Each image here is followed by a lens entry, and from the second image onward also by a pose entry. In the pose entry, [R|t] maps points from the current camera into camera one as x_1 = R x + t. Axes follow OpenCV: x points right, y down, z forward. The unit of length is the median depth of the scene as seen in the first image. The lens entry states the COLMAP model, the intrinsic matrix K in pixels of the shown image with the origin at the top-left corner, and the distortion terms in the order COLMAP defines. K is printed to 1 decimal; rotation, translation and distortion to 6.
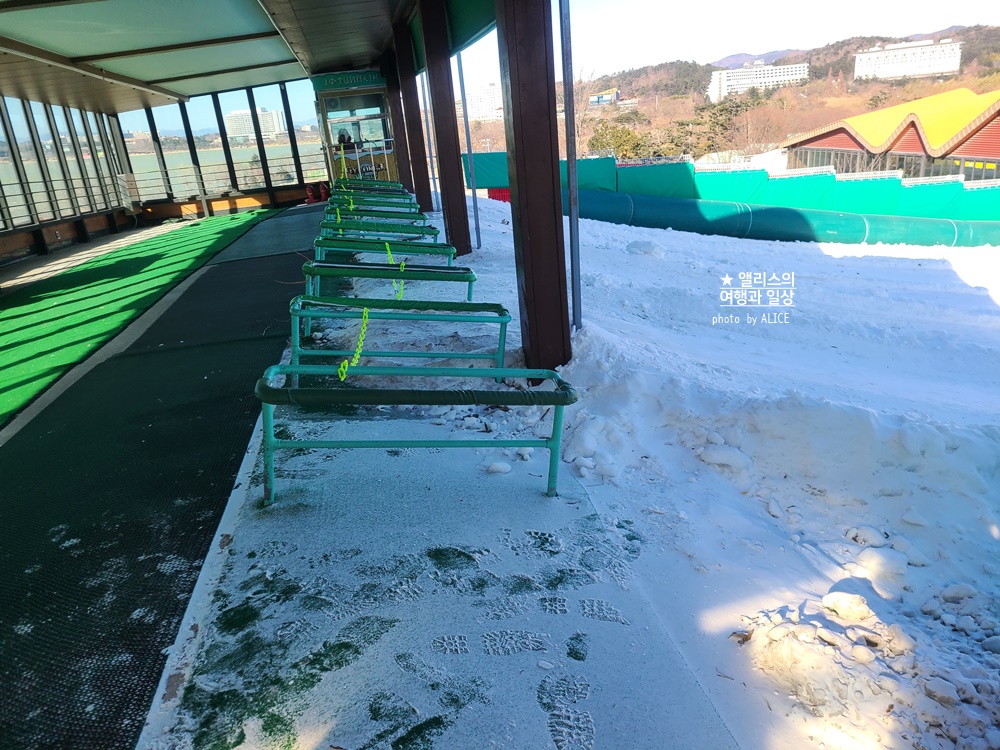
lens RADIAL K [[768.3, 0, 521.9], [0, 768.3, 371.7], [0, 0, 1]] dist [0.080077, -0.056375]
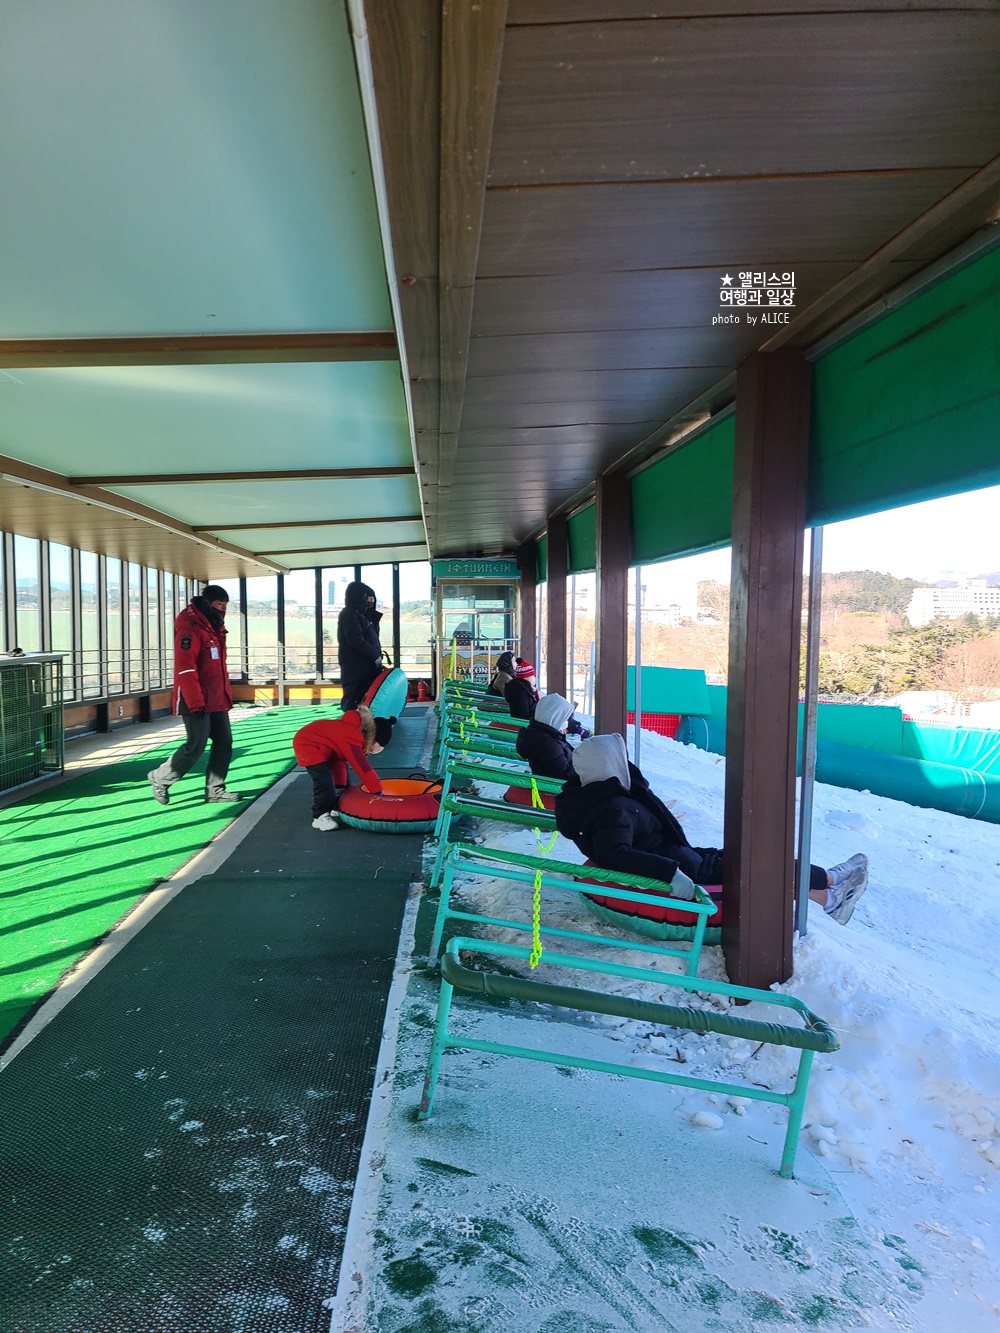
lens RADIAL K [[1005.1, 0, 500.0], [0, 1005.1, 666.5], [0, 0, 1]] dist [0.074059, -0.065859]
pose [[0.980242, 0.108577, -0.165336, -0.114745], [-0.148679, 0.955751, -0.253841, -0.015686], [0.130458, 0.273408, 0.953010, -0.093981]]
